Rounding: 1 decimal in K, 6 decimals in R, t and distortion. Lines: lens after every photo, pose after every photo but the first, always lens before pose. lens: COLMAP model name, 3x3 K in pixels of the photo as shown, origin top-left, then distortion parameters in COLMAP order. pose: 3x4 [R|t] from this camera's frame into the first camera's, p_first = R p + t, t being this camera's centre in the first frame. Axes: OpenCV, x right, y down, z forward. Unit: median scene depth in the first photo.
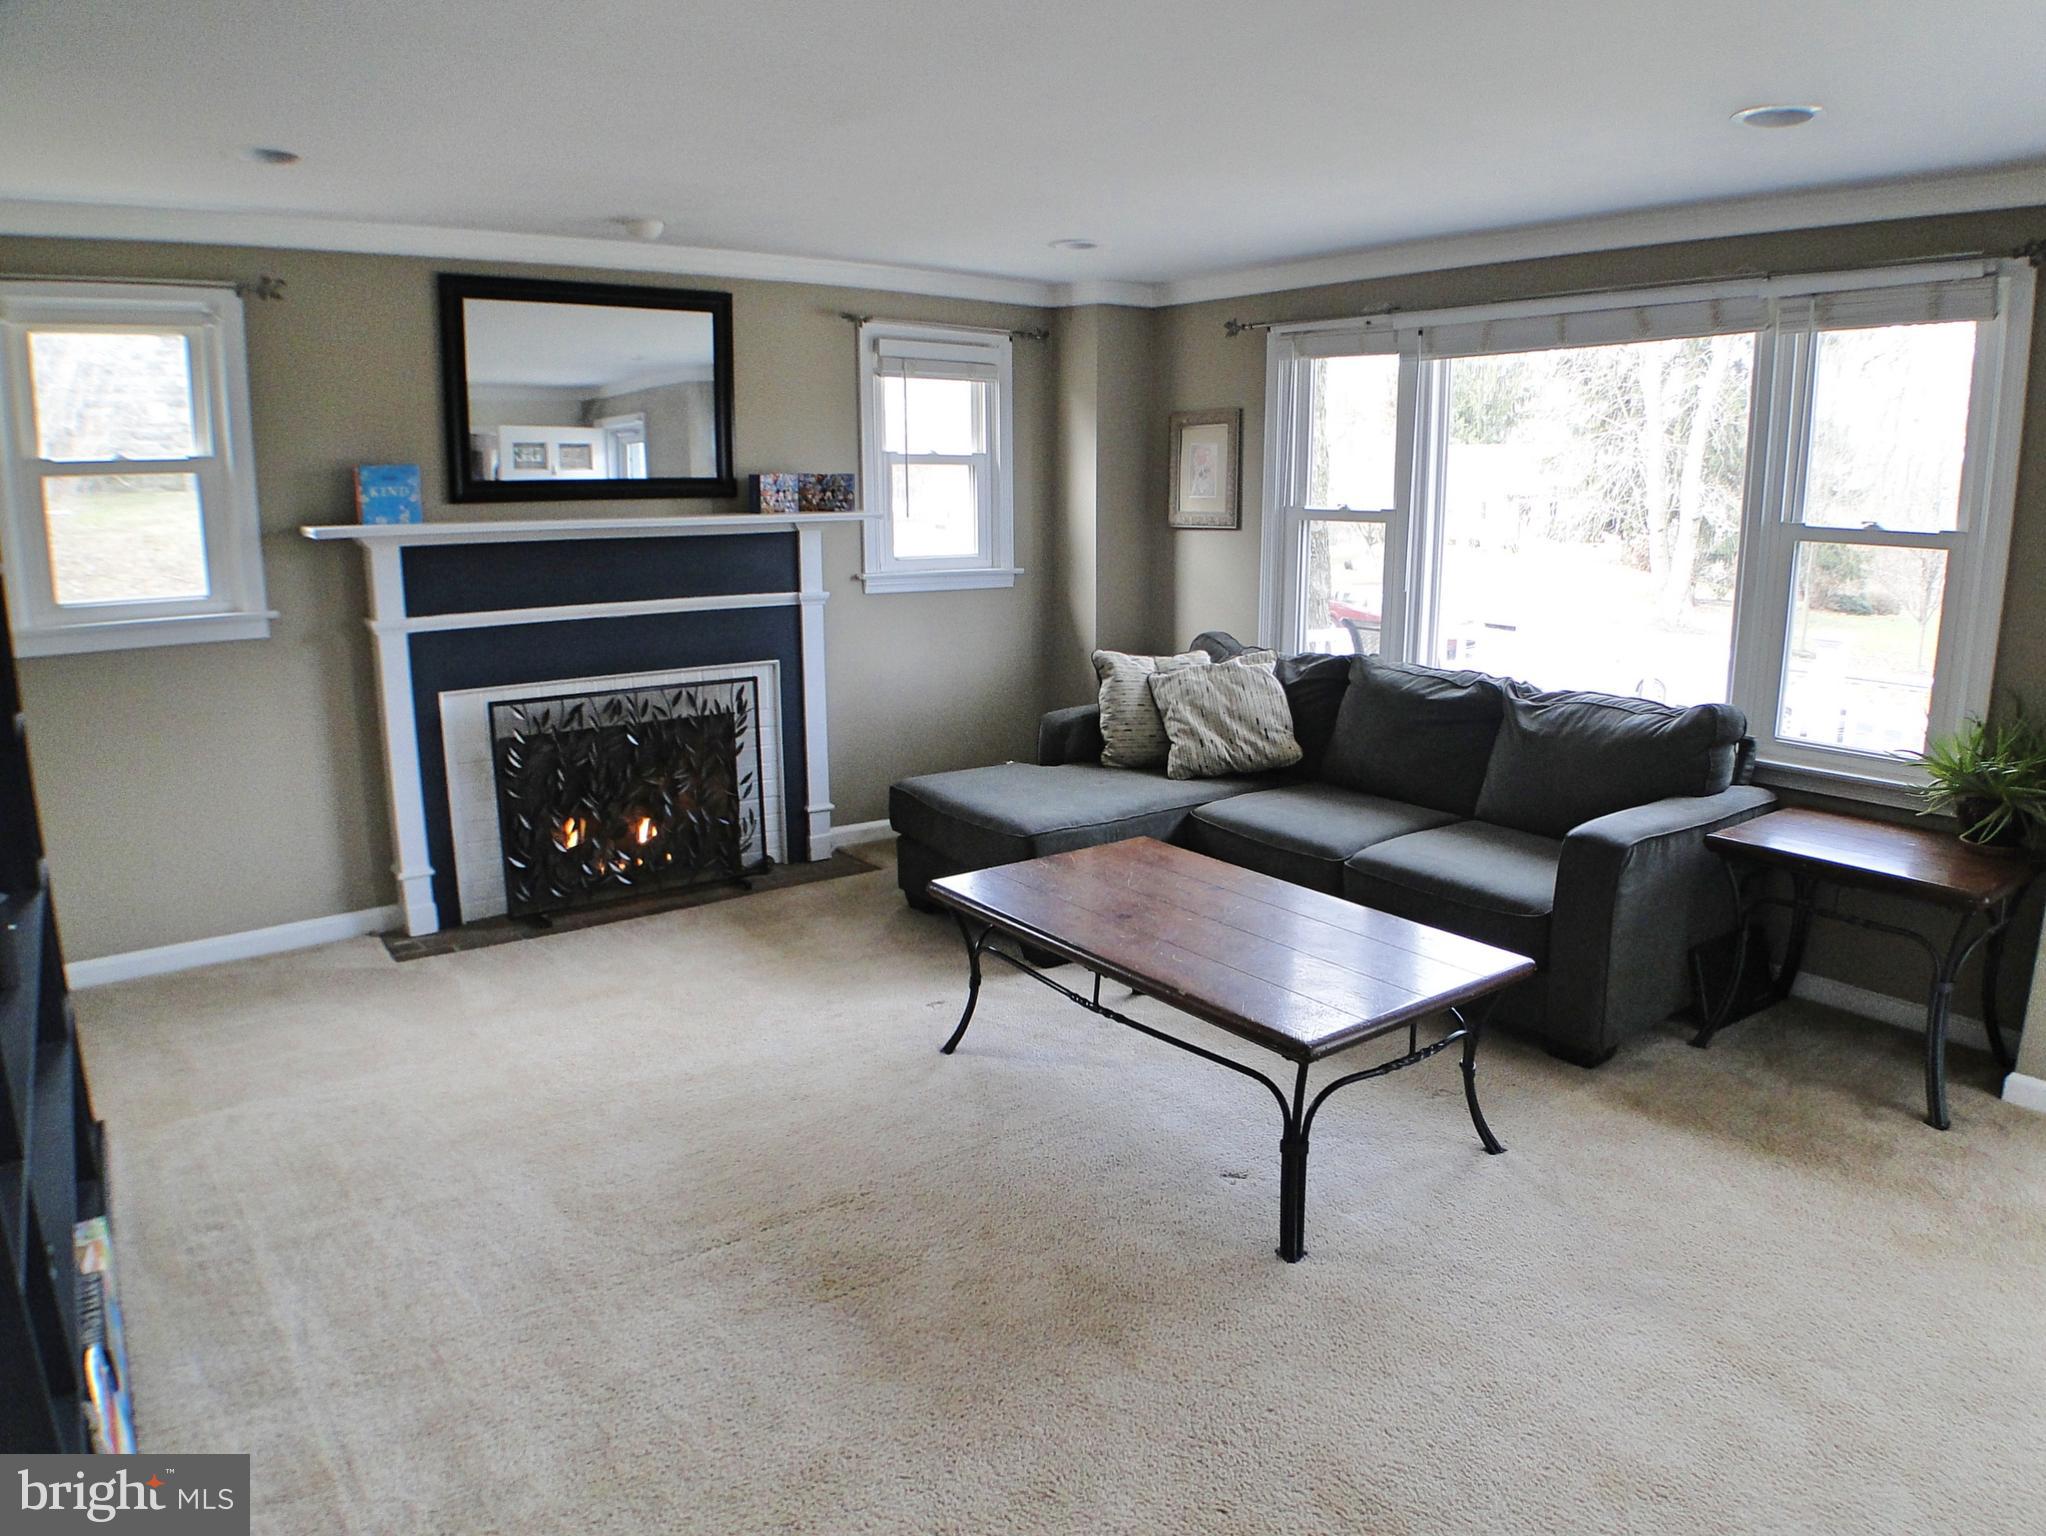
lens RADIAL K [[1311.0, 0, 1049.4], [0, 1311.0, 776.4], [0, 0, 1]] dist [-0.143886, 0.040277]
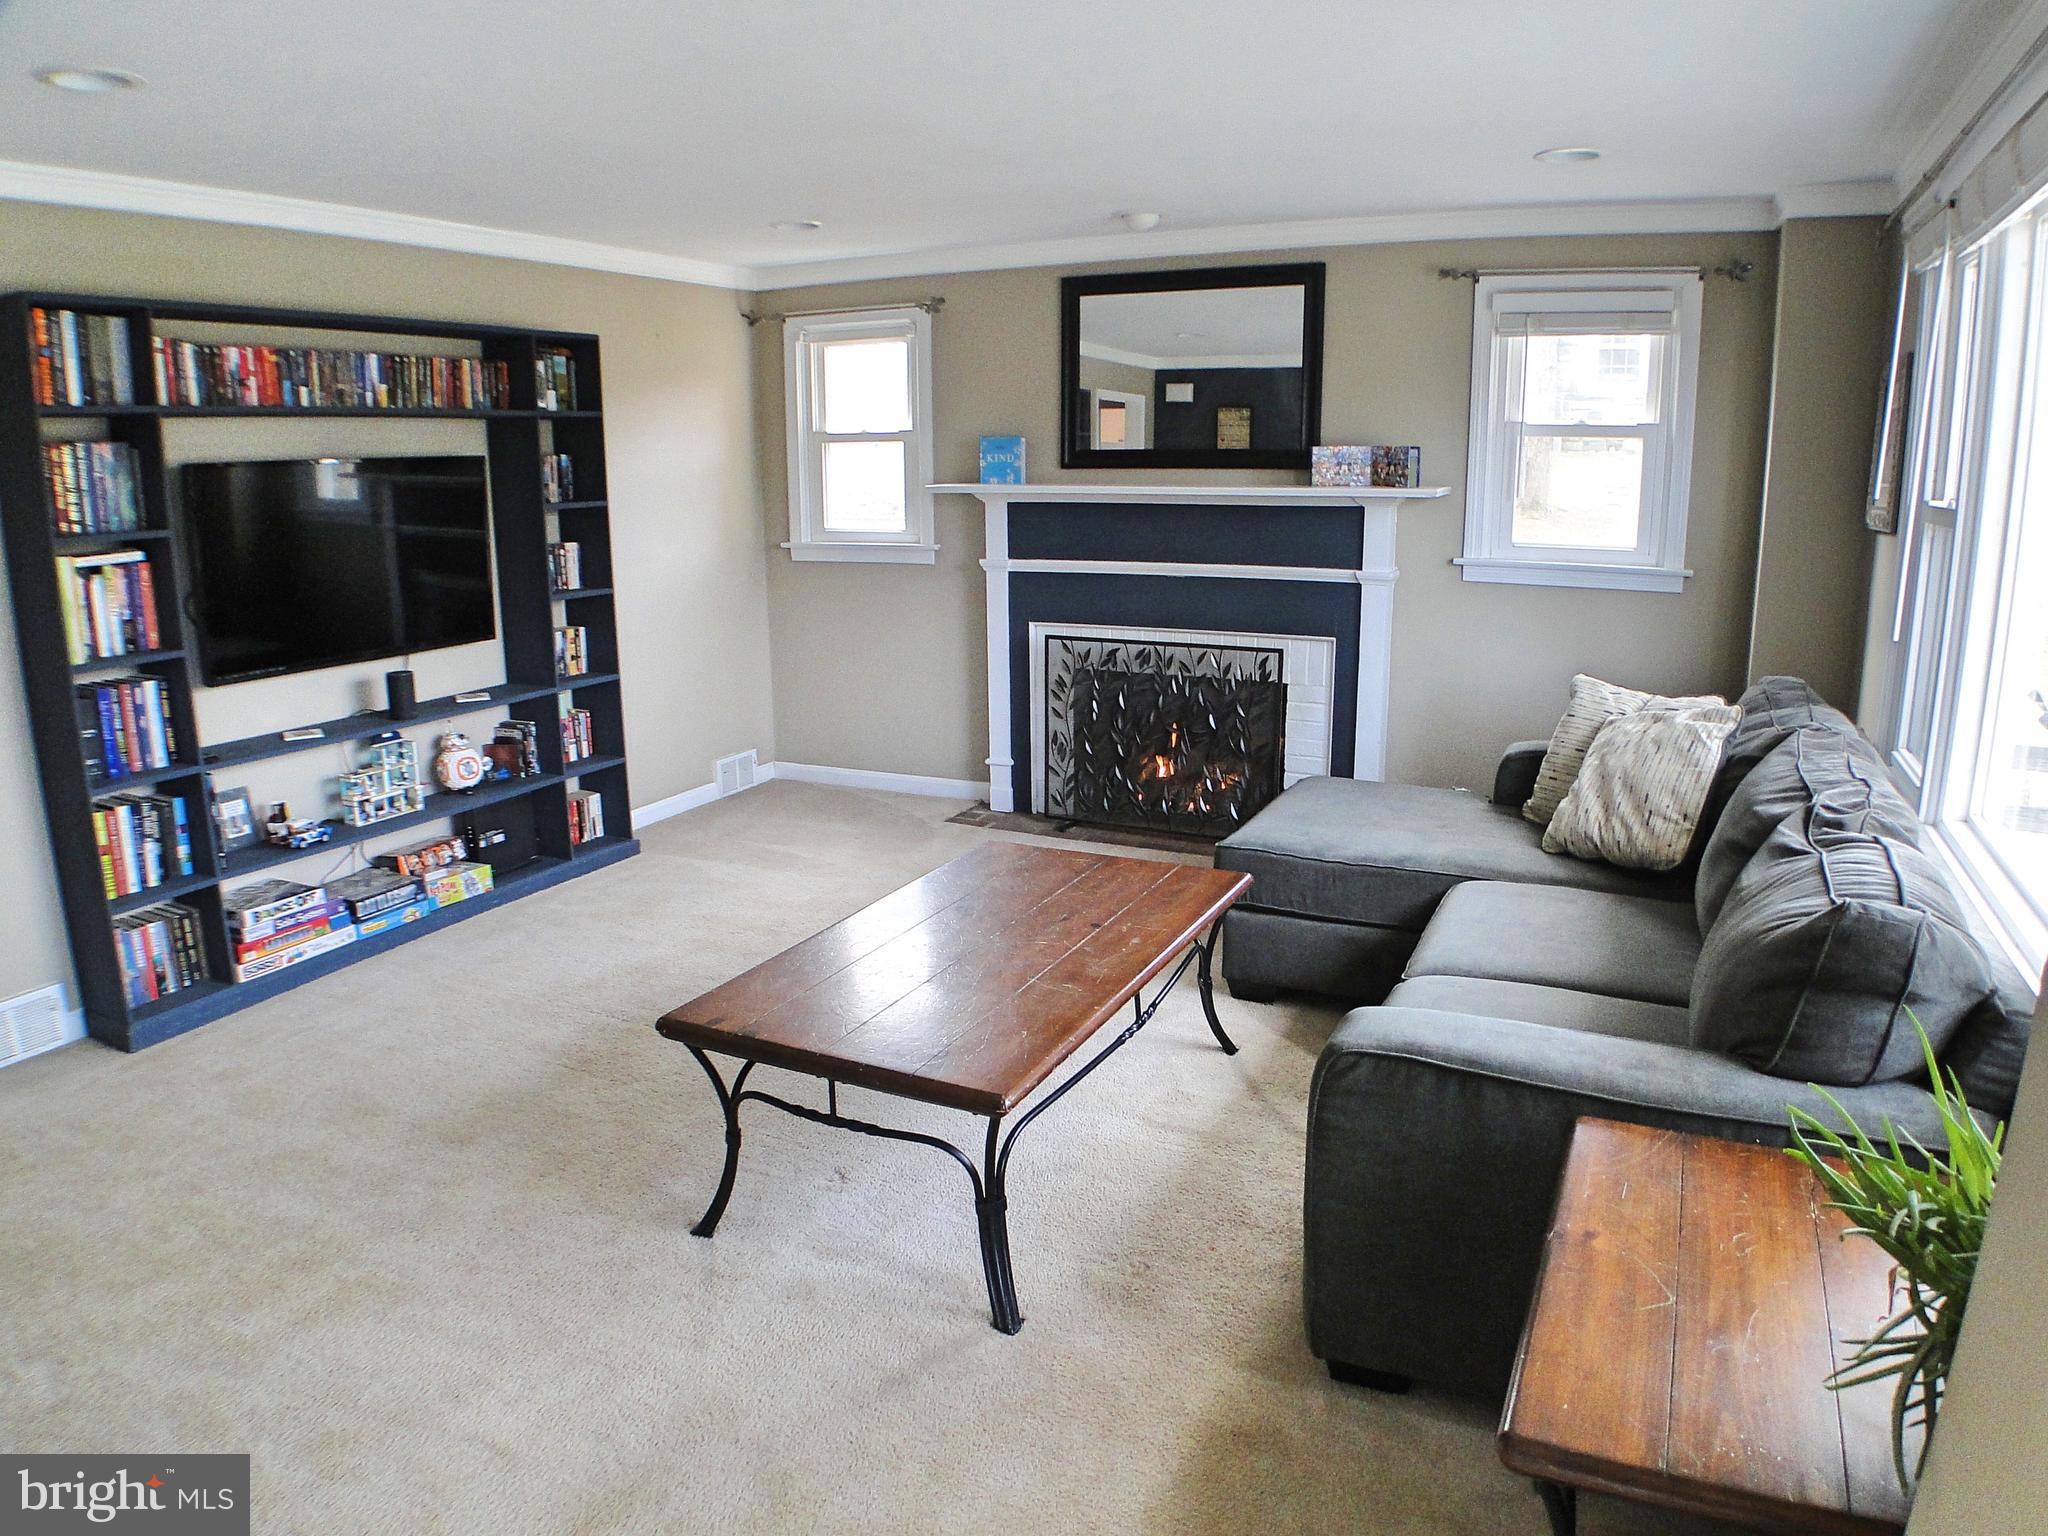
lens RADIAL K [[1312.2, 0, 1050.4], [0, 1312.2, 776.4], [0, 0, 1]] dist [-0.143886, 0.040277]
pose [[0.458075, 0.206013, -0.864711, 0.608158], [-0.182336, 0.973865, 0.135427, -0.088787], [0.870012, 0.095632, 0.483667, 0.386030]]
